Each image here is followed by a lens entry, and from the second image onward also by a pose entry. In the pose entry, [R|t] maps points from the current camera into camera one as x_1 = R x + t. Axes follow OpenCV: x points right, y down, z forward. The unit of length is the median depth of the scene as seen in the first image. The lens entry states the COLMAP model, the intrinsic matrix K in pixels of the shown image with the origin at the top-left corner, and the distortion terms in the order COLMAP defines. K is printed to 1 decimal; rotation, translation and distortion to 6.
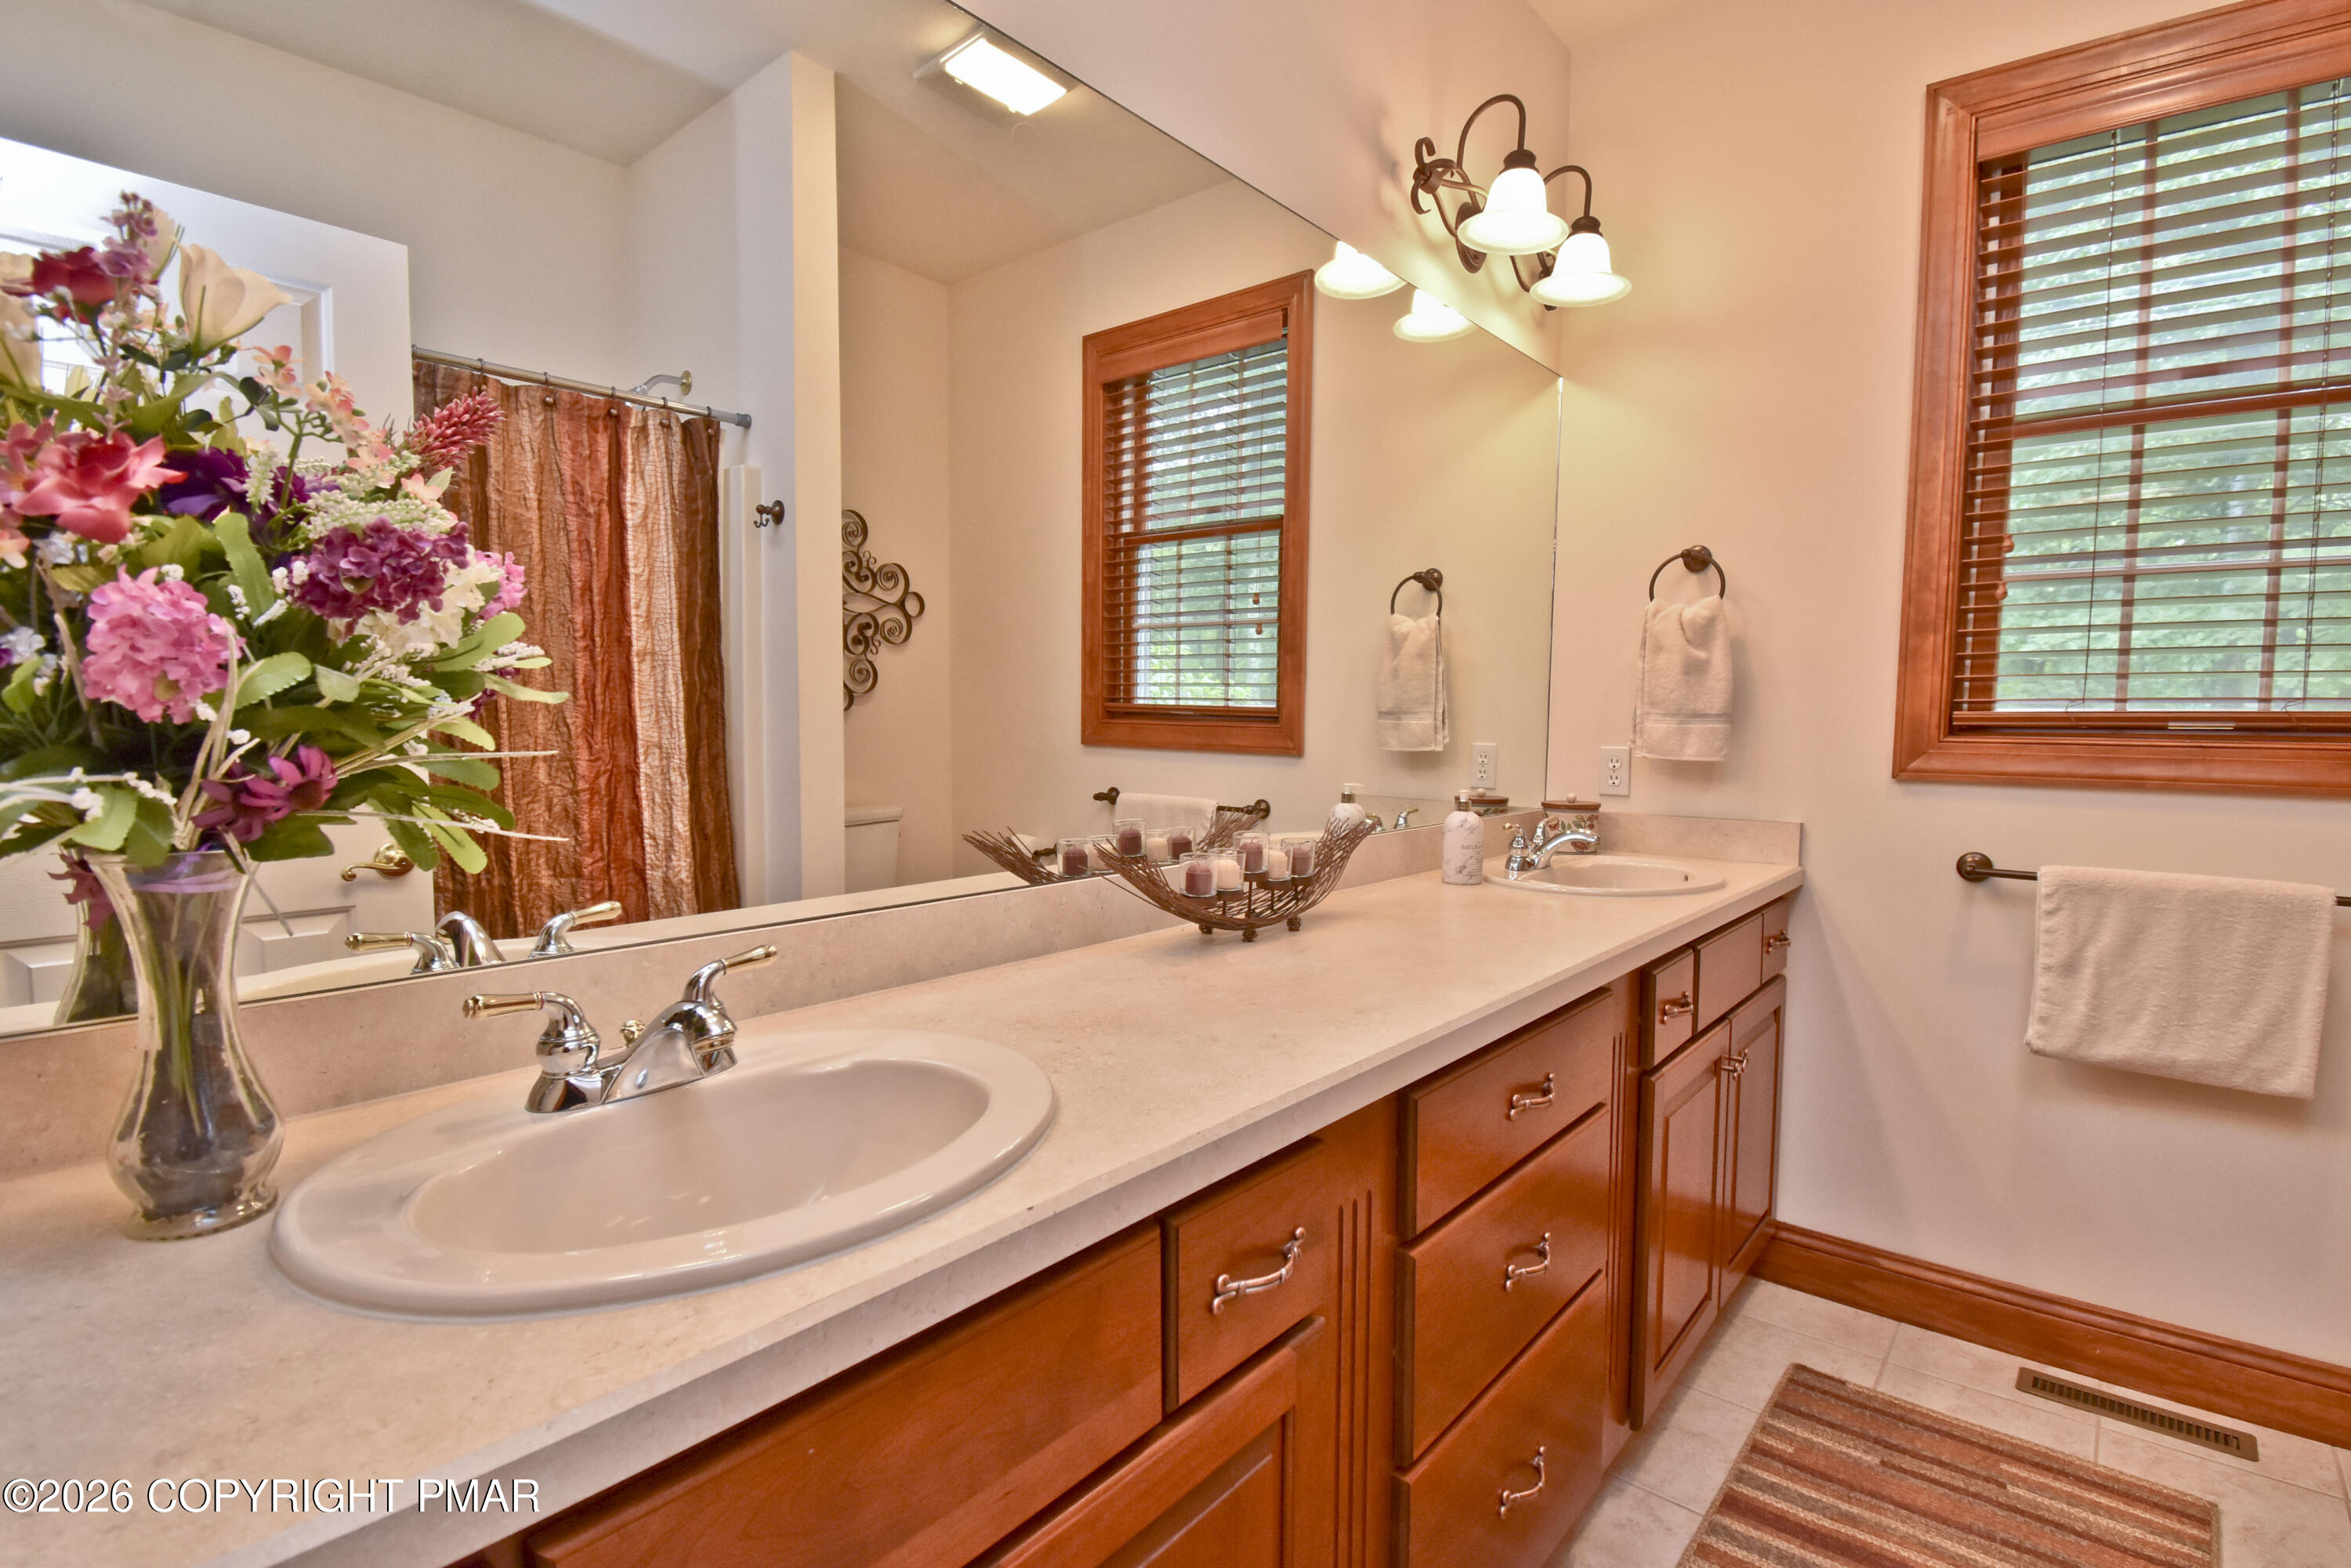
lens RADIAL K [[1056.1, 0, 1176.0], [0, 1056.1, 788.4], [0, 0, 1]] dist [0.011618, -0.020690]
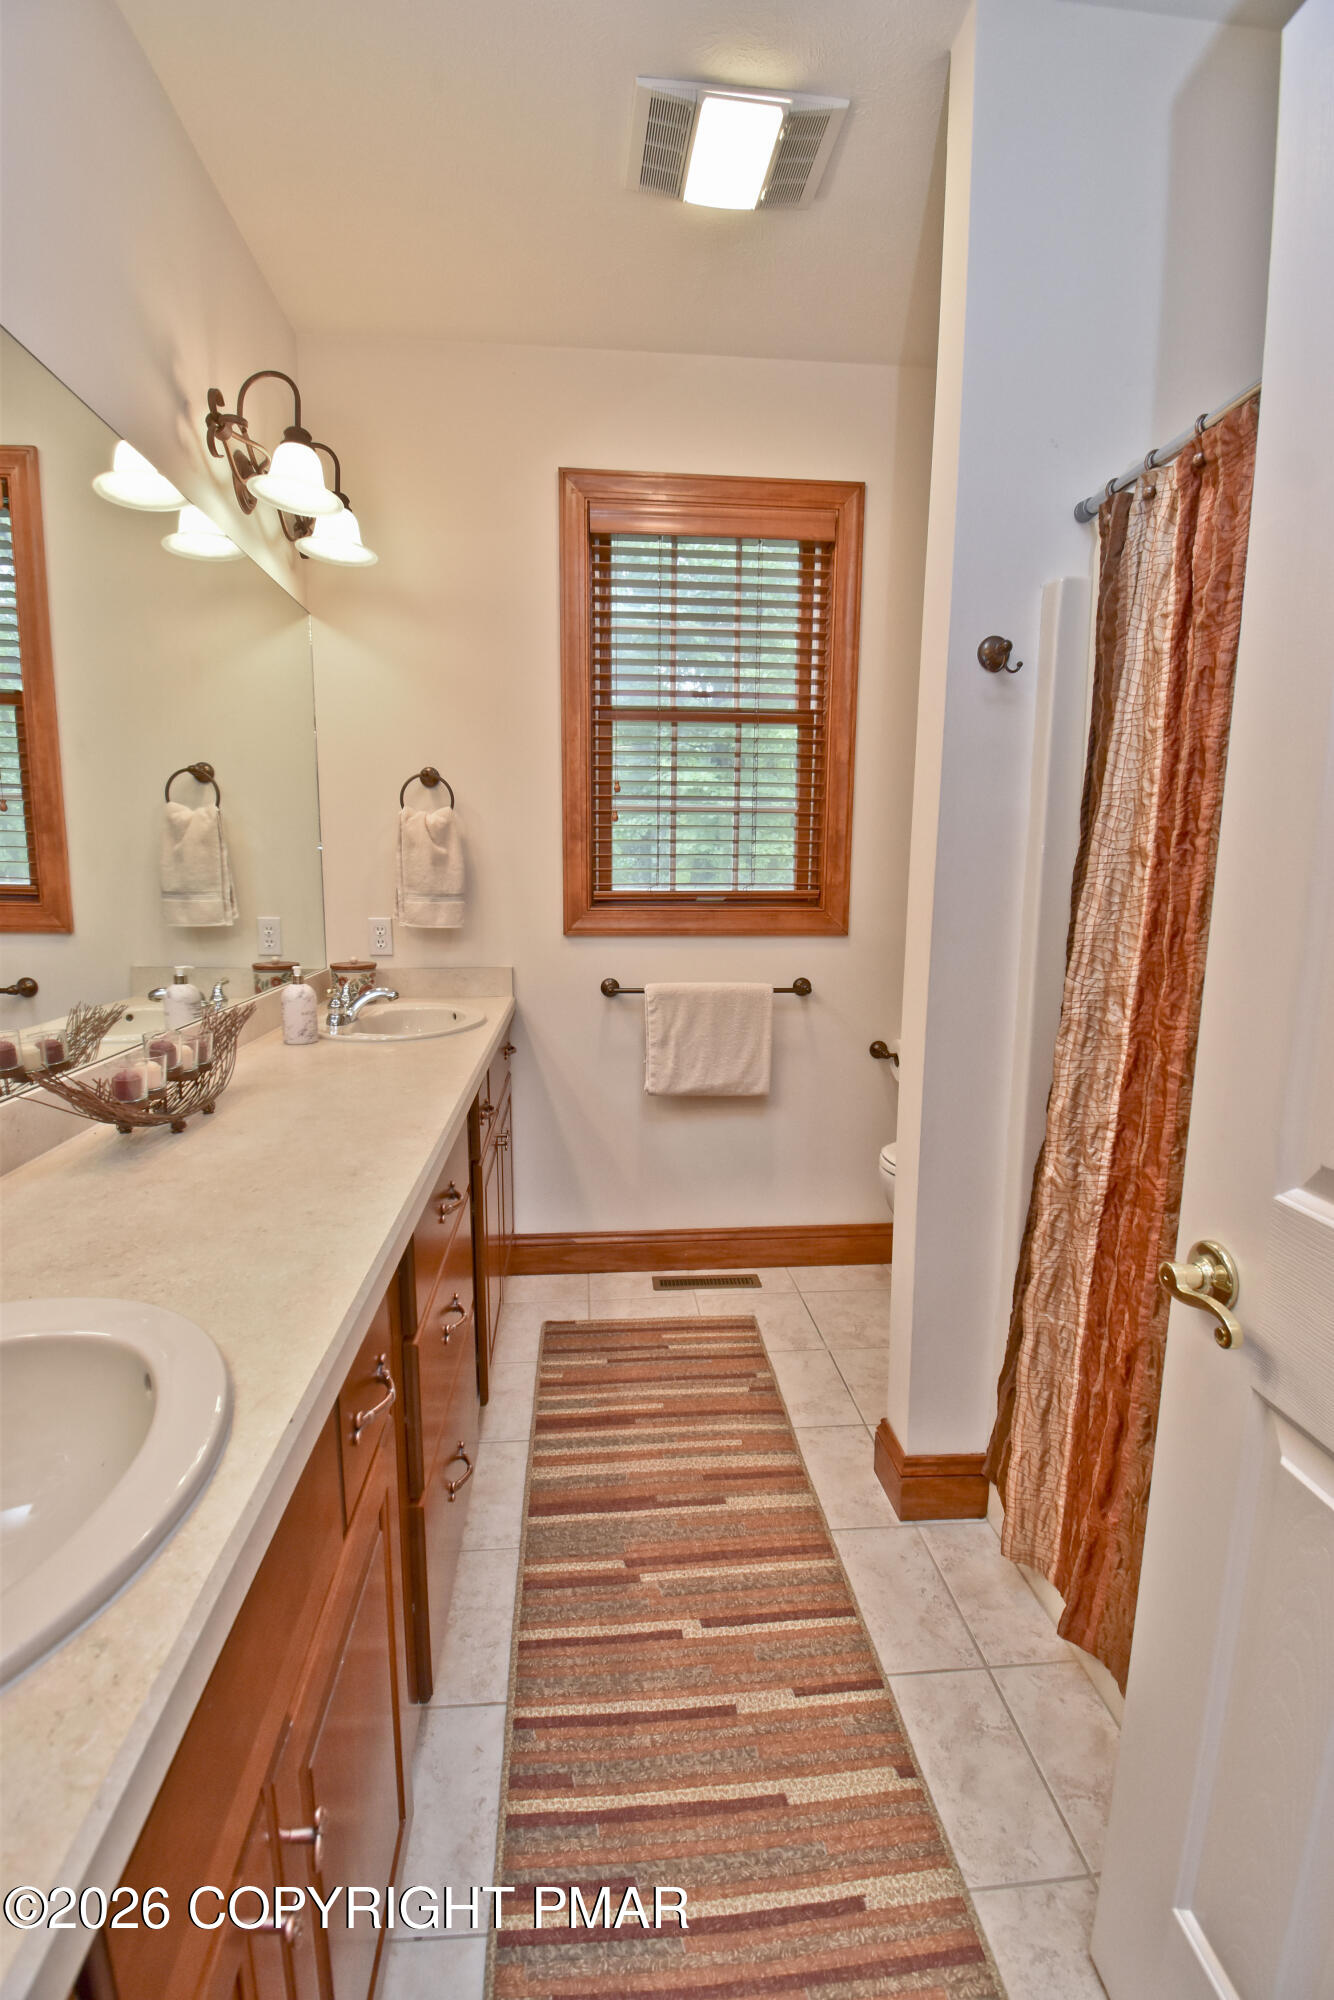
lens RADIAL K [[854.9, 0, 649.8], [0, 854.9, 993.7], [0, 0, 1]] dist [0.003568, -0.017041]
pose [[0.715663, -0.101080, 0.691093, -0.112076], [0.052926, 0.994476, 0.090646, -0.033064], [-0.696438, -0.028295, 0.717059, 0.016035]]
